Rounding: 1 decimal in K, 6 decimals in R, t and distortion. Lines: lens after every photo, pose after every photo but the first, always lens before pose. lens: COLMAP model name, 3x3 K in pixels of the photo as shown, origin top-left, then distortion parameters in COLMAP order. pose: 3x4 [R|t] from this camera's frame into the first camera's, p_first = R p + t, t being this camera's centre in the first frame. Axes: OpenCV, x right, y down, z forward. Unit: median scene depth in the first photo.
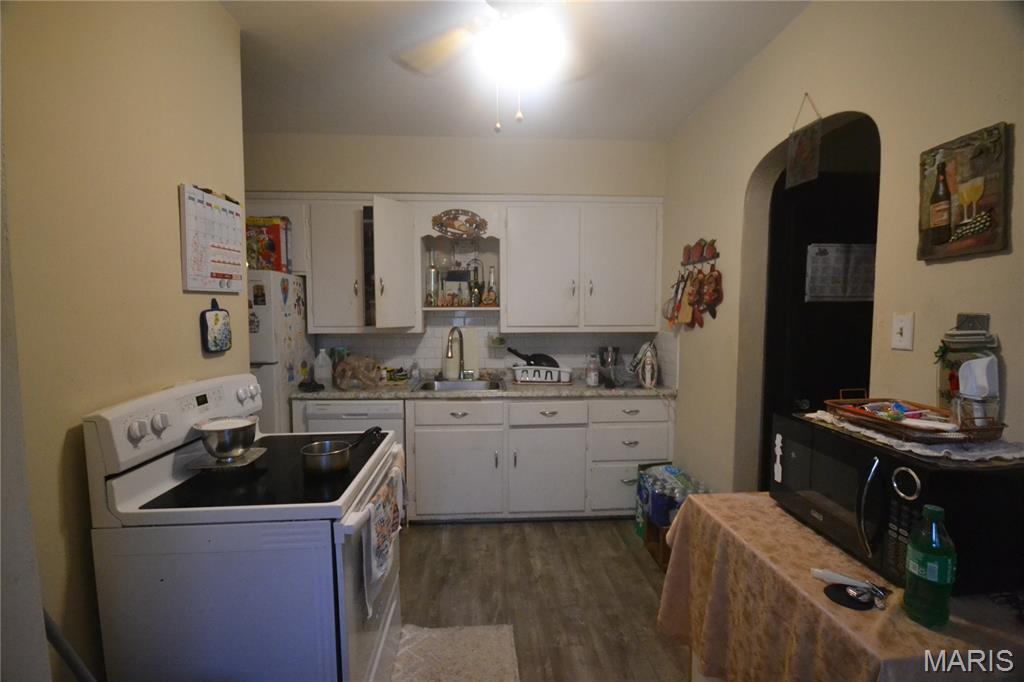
lens RADIAL K [[456.3, 0, 513.5], [0, 456.3, 340.0], [0, 0, 1]] dist [0.001078, 0.000123]
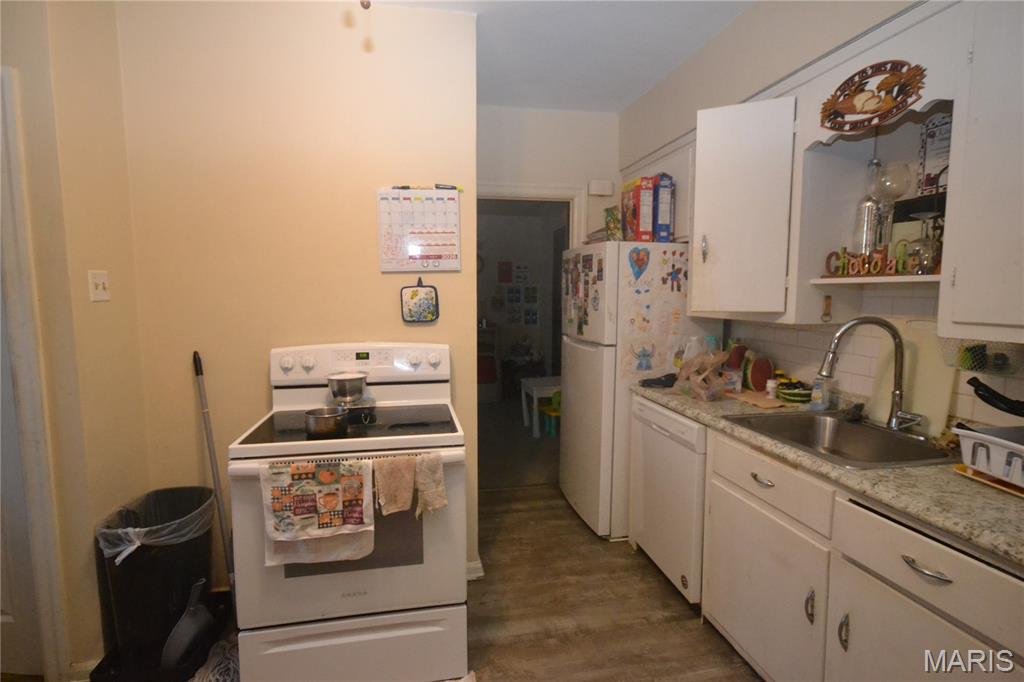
lens RADIAL K [[510.3, 0, 511.9], [0, 510.3, 343.4], [0, 0, 1]] dist [0.000805, 0.000792]
pose [[0.129331, 0.102507, -0.986289, 0.684029], [-0.057433, 0.993747, 0.095751, -0.058396], [0.989937, 0.044263, 0.134409, 1.036233]]
